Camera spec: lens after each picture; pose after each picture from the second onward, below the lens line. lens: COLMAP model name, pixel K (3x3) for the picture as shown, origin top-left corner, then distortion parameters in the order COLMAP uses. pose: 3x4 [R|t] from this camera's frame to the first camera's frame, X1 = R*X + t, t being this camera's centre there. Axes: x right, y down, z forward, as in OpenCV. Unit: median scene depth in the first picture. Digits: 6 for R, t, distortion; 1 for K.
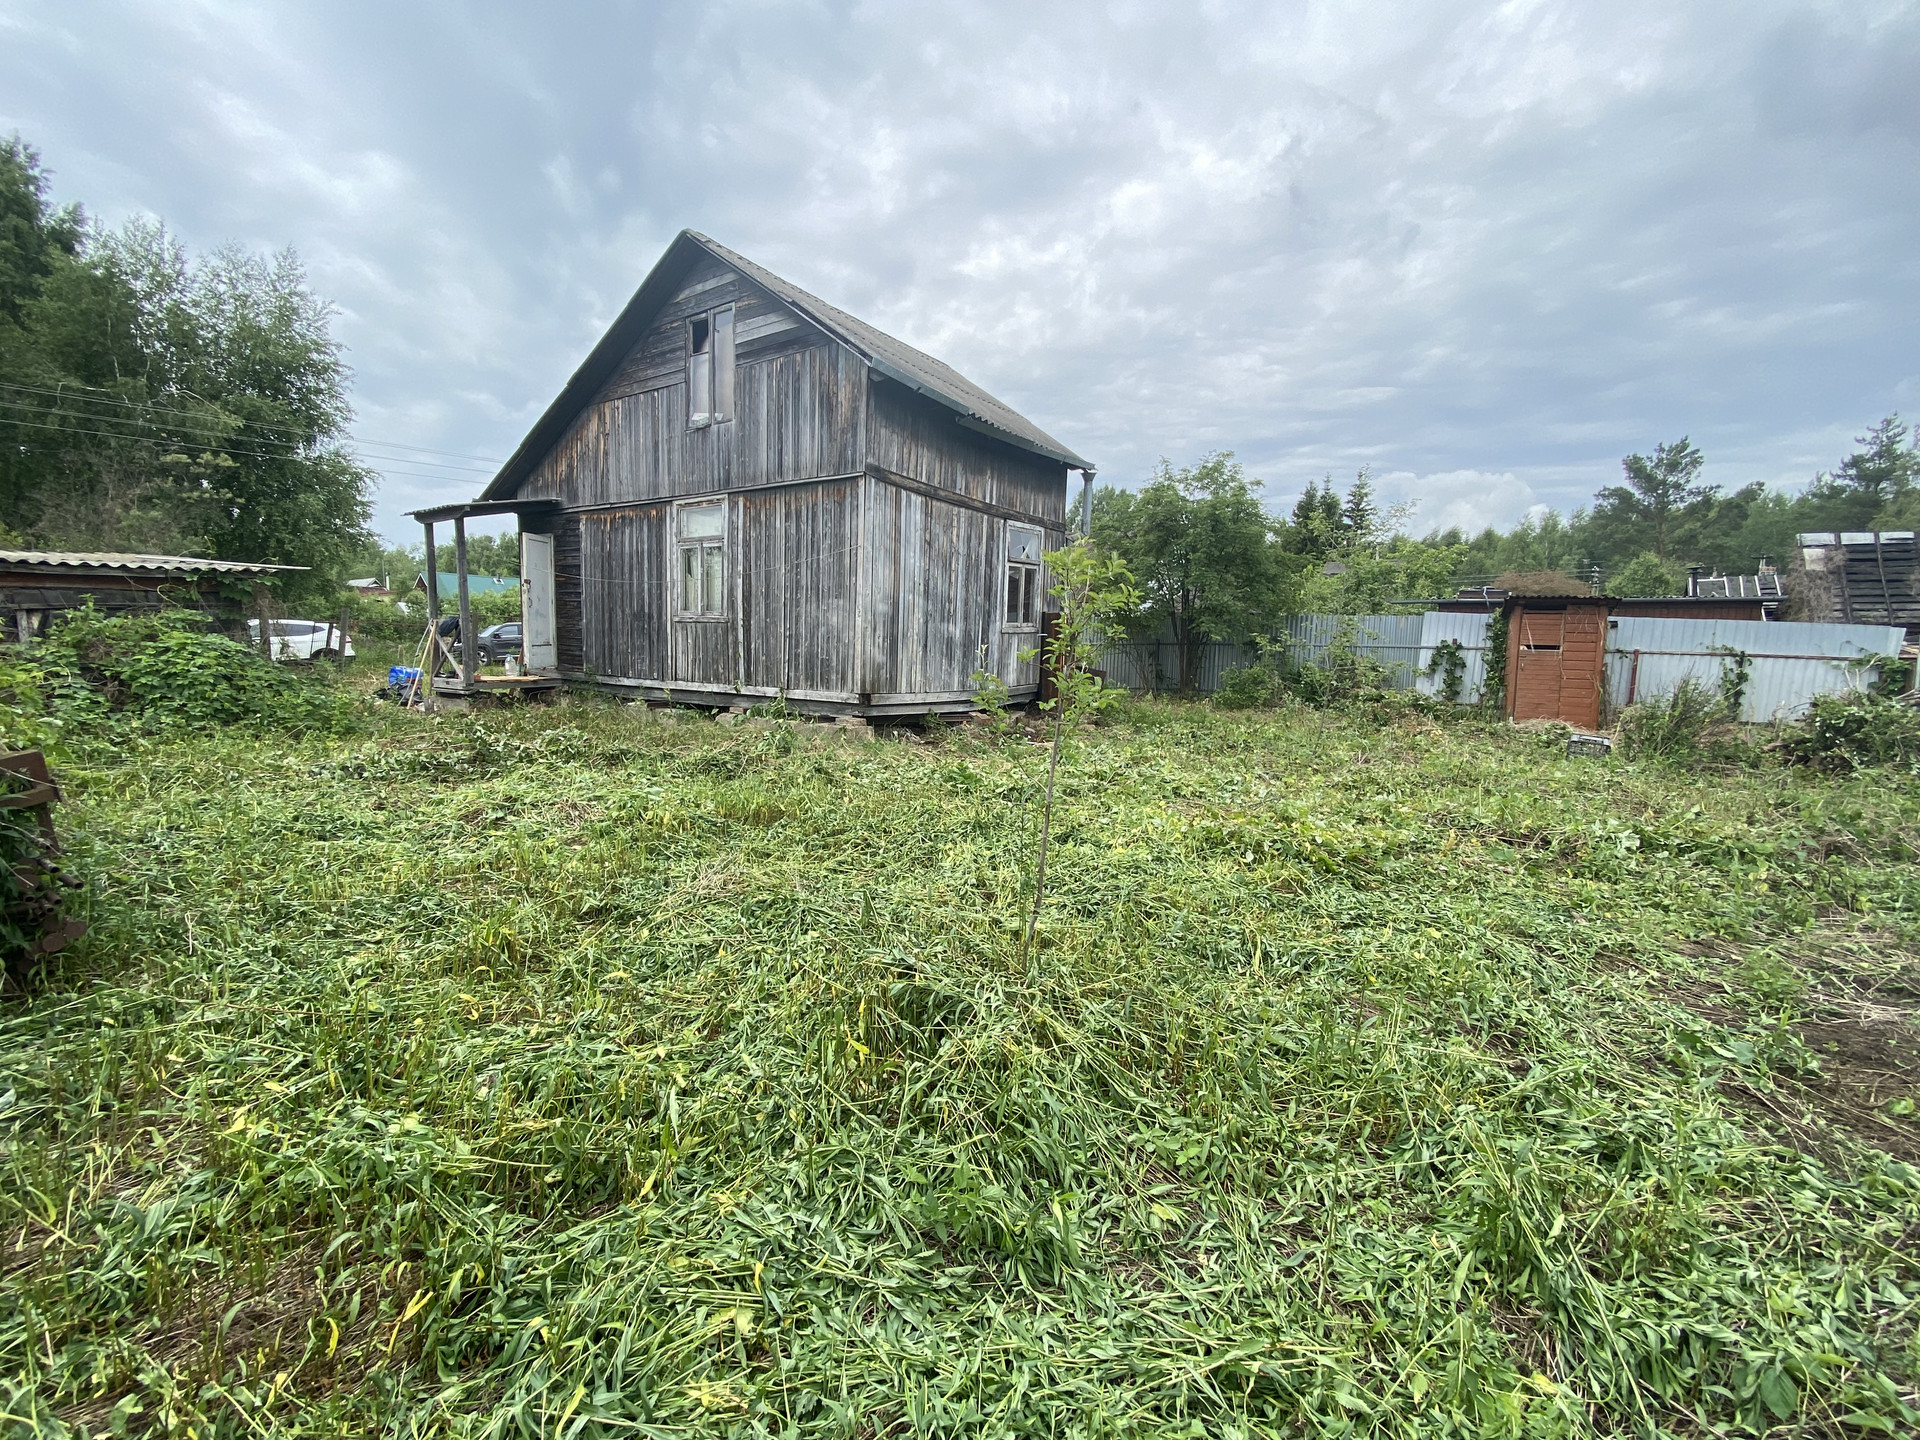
lens RADIAL K [[779.3, 0, 959.6], [0, 779.3, 718.9], [0, 0, 1]] dist [0.007630, -0.013685]
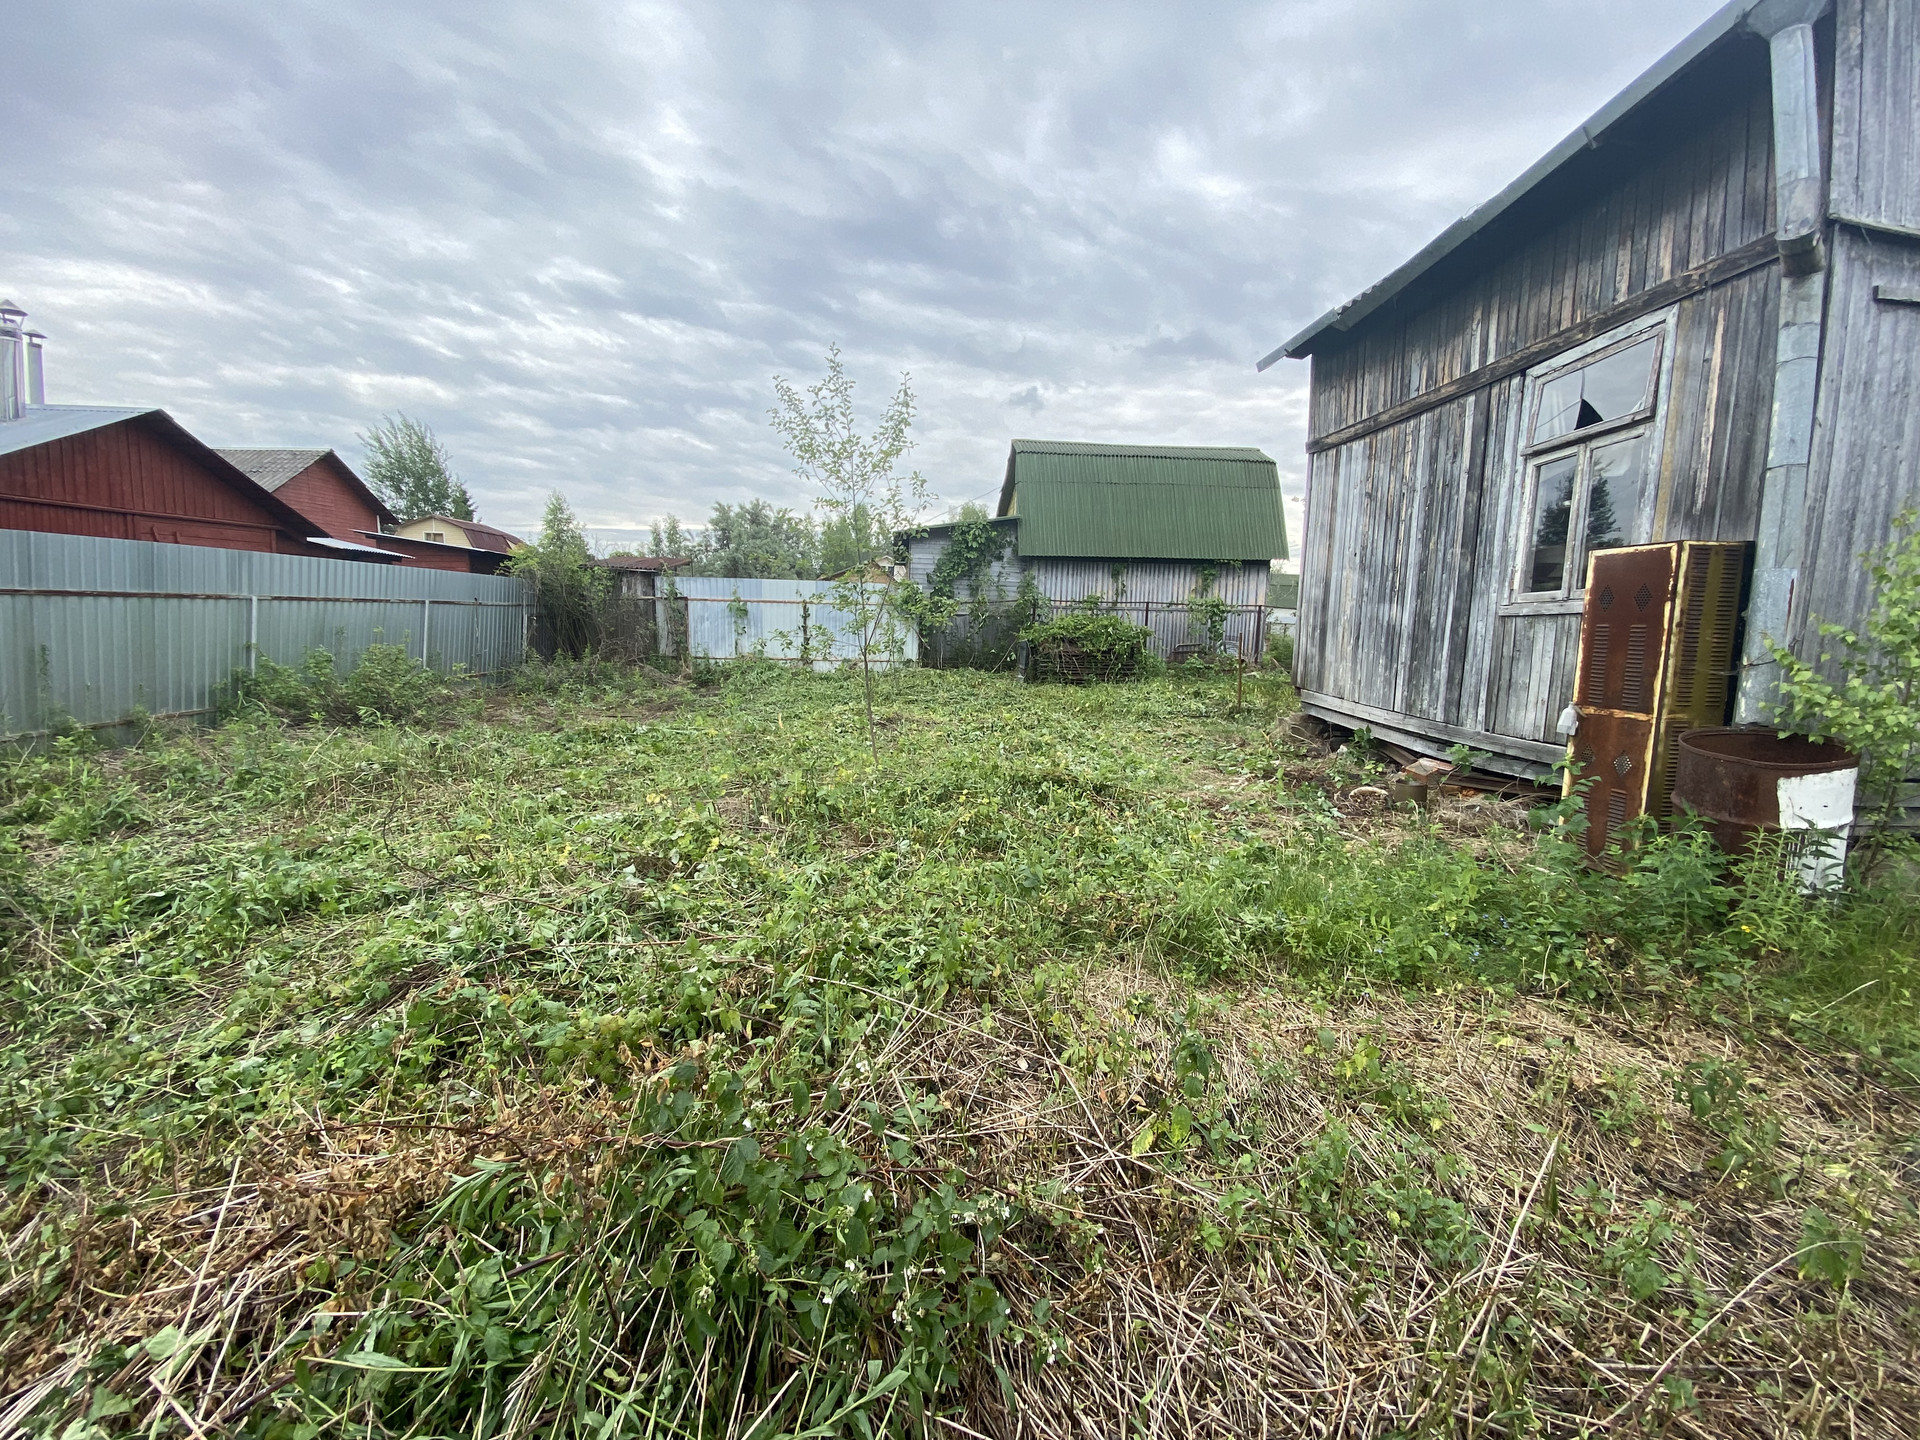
lens RADIAL K [[779.3, 0, 946.6], [0, 779.3, 717.7], [0, 0, 1]] dist [0.007630, -0.013685]
pose [[-0.824466, 0.020997, -0.565522, 0.624818], [-0.112956, 0.973097, 0.200807, -0.111482], [0.554524, 0.229438, -0.799914, 1.255184]]
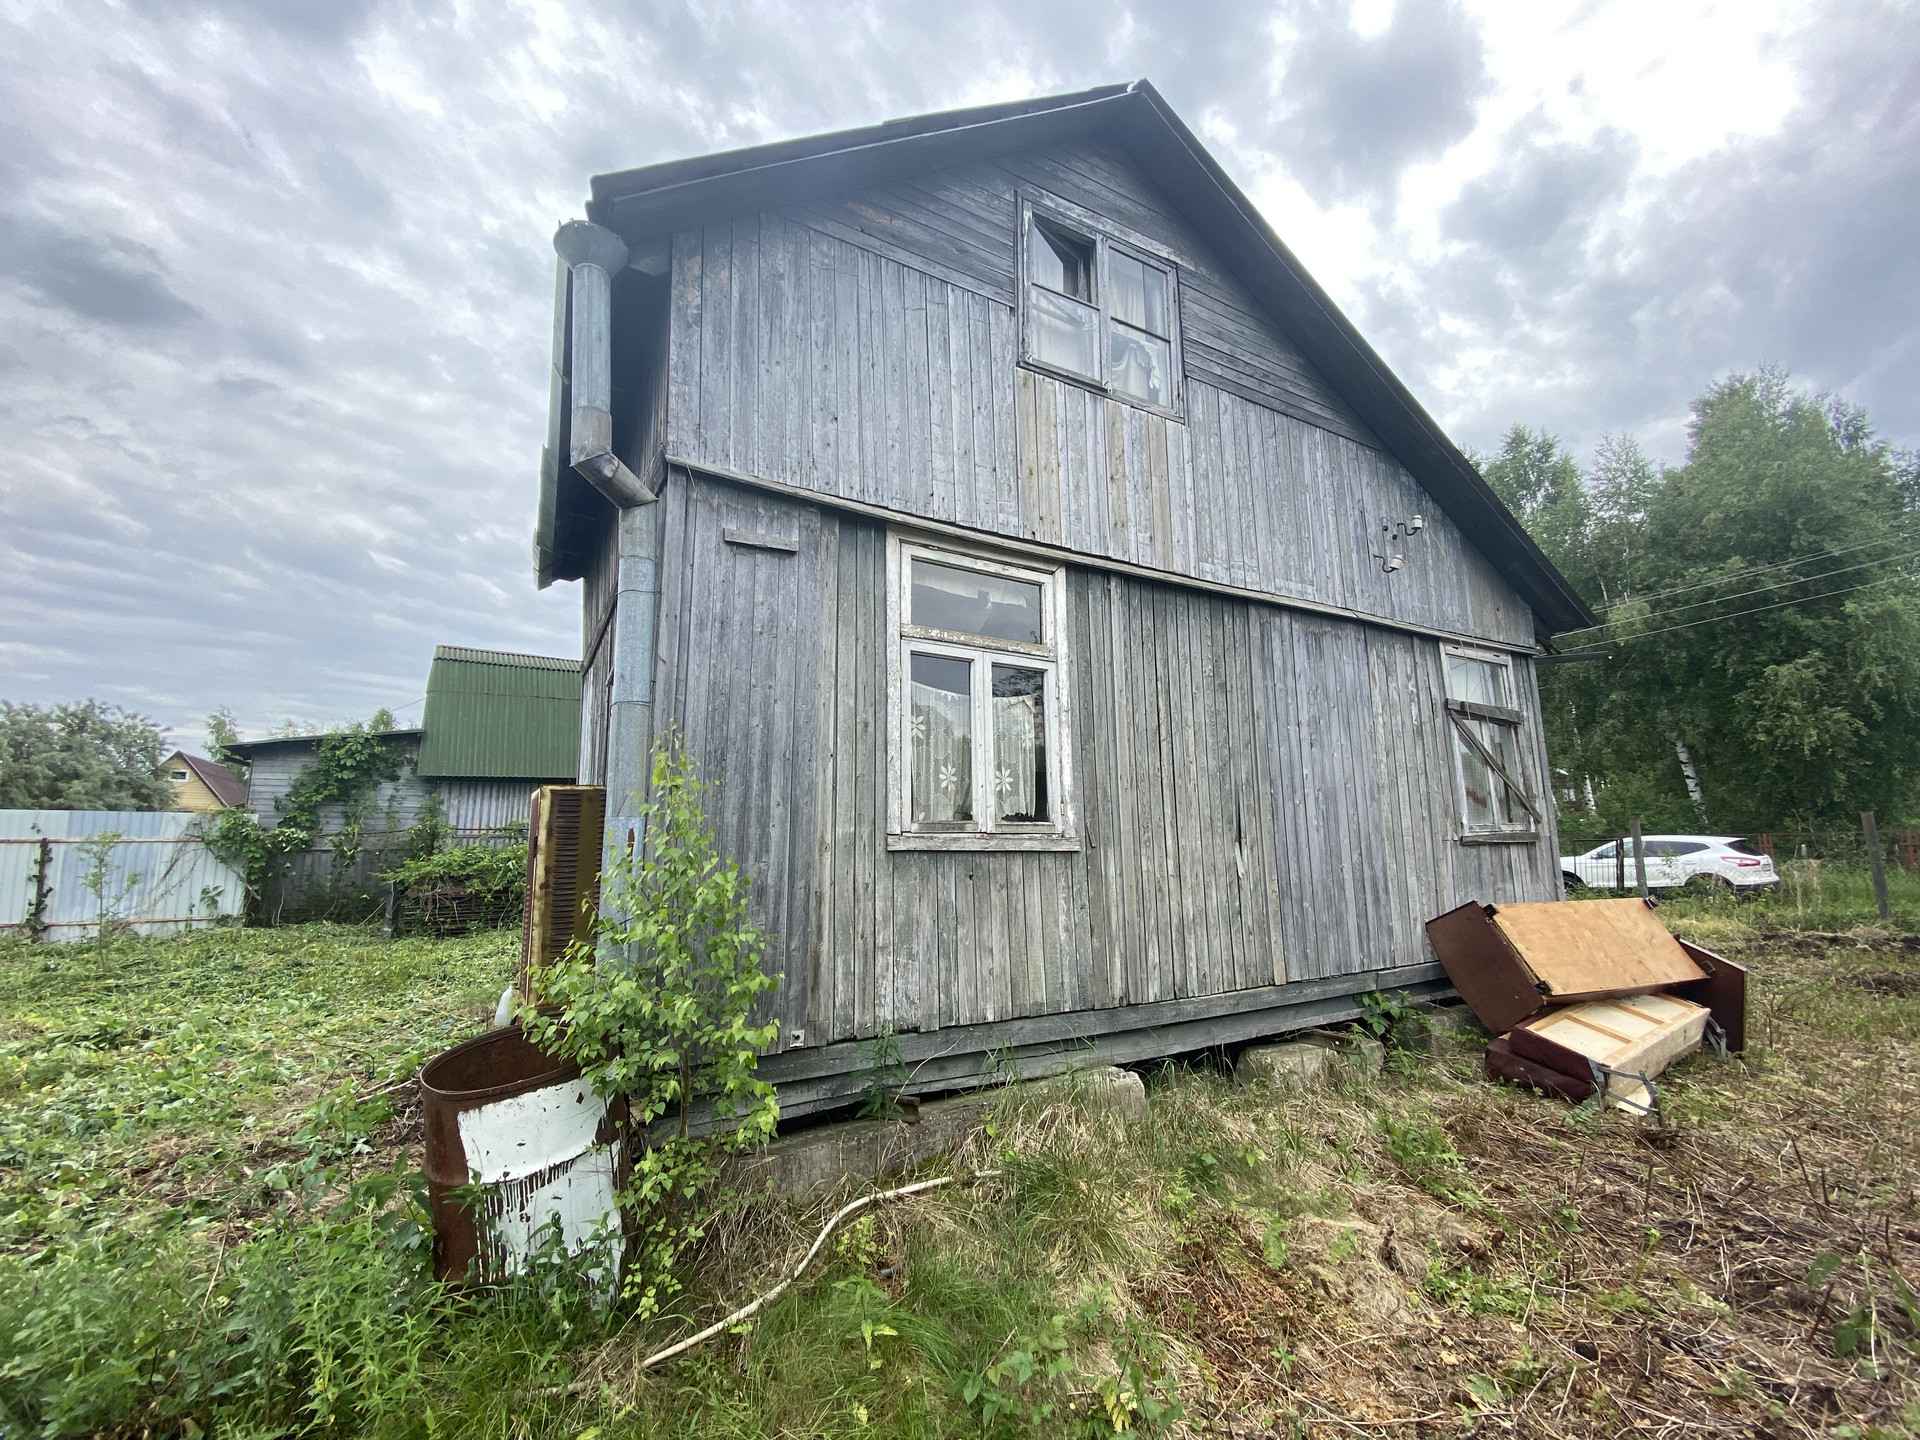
lens RADIAL K [[779.3, 0, 956.1], [0, 779.3, 715.8], [0, 0, 1]] dist [0.007630, -0.013685]
pose [[-0.469351, -0.160873, -0.868234, 0.336278], [-0.107747, 0.986351, -0.124512, -0.163271], [0.876413, 0.035109, -0.480278, 1.424191]]
